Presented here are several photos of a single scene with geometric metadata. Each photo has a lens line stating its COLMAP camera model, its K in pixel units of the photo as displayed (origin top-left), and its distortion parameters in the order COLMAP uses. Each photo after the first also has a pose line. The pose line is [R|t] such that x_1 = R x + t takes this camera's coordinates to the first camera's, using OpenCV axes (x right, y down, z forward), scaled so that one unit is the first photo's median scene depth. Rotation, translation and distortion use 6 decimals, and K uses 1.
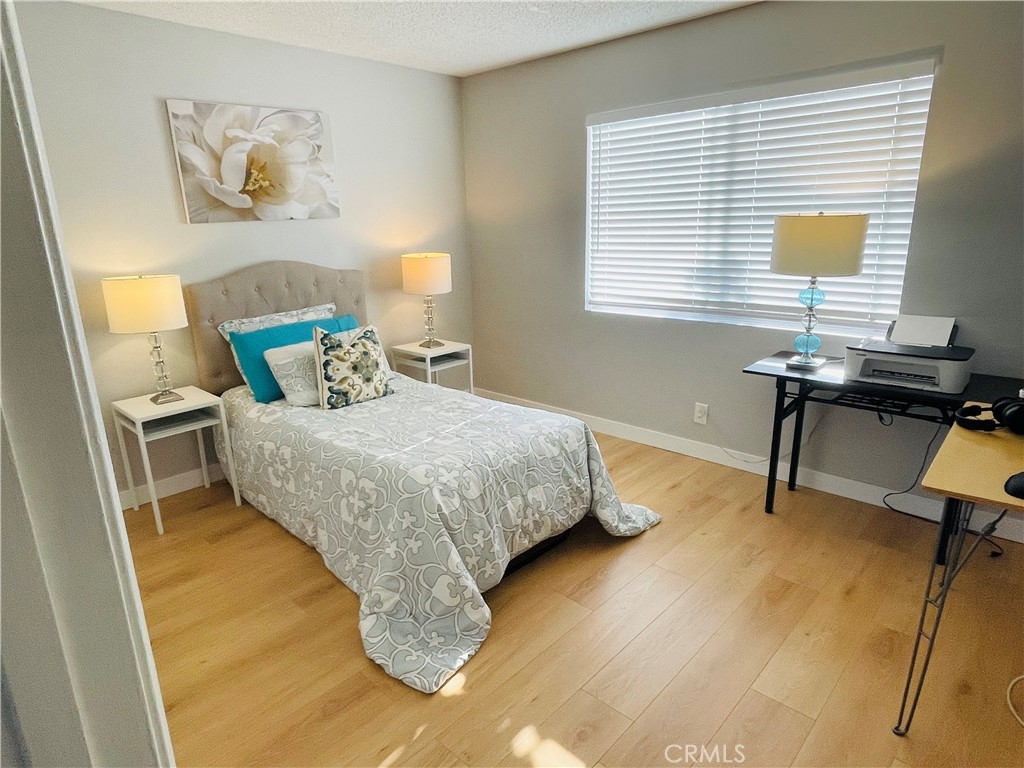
lens RADIAL K [[601.7, 0, 512.2], [0, 601.7, 384.9], [0, 0, 1]] dist [-0.012151, -0.004524]
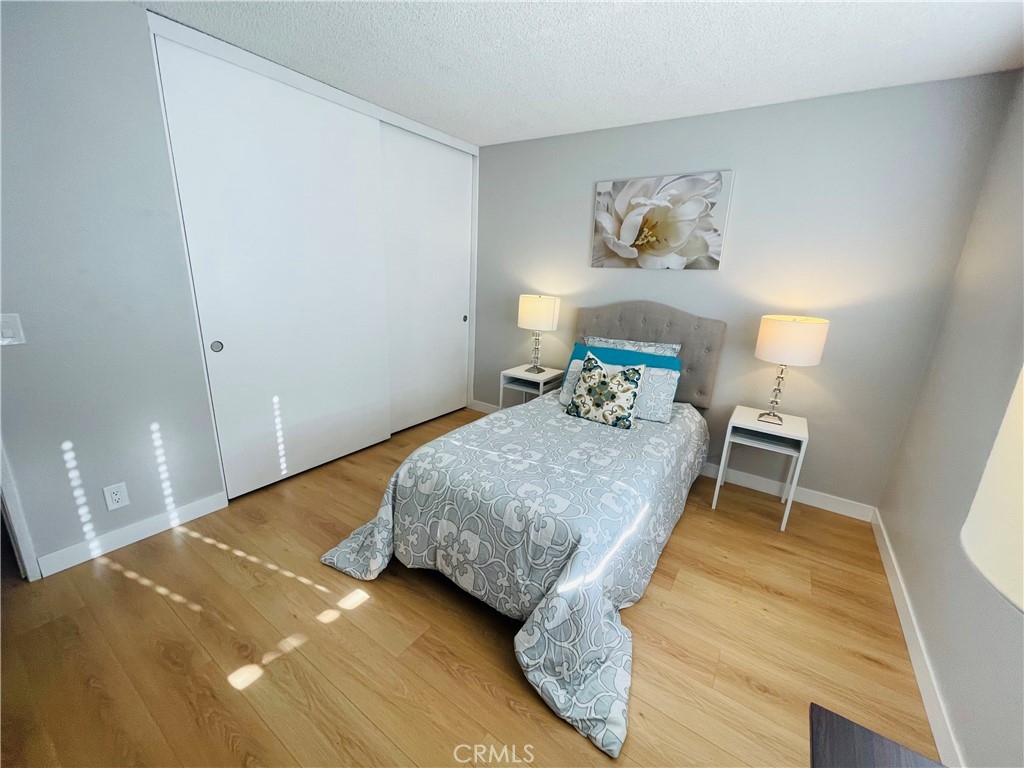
lens RADIAL K [[414.1, 0, 511.2], [0, 414.1, 383.2], [0, 0, 1]] dist [-0.010233, 0.000058]
pose [[0.156059, 0.294183, -0.942922, 0.461309], [-0.310196, 0.920919, 0.235980, -0.178292], [0.937776, 0.255664, 0.234972, 0.623794]]
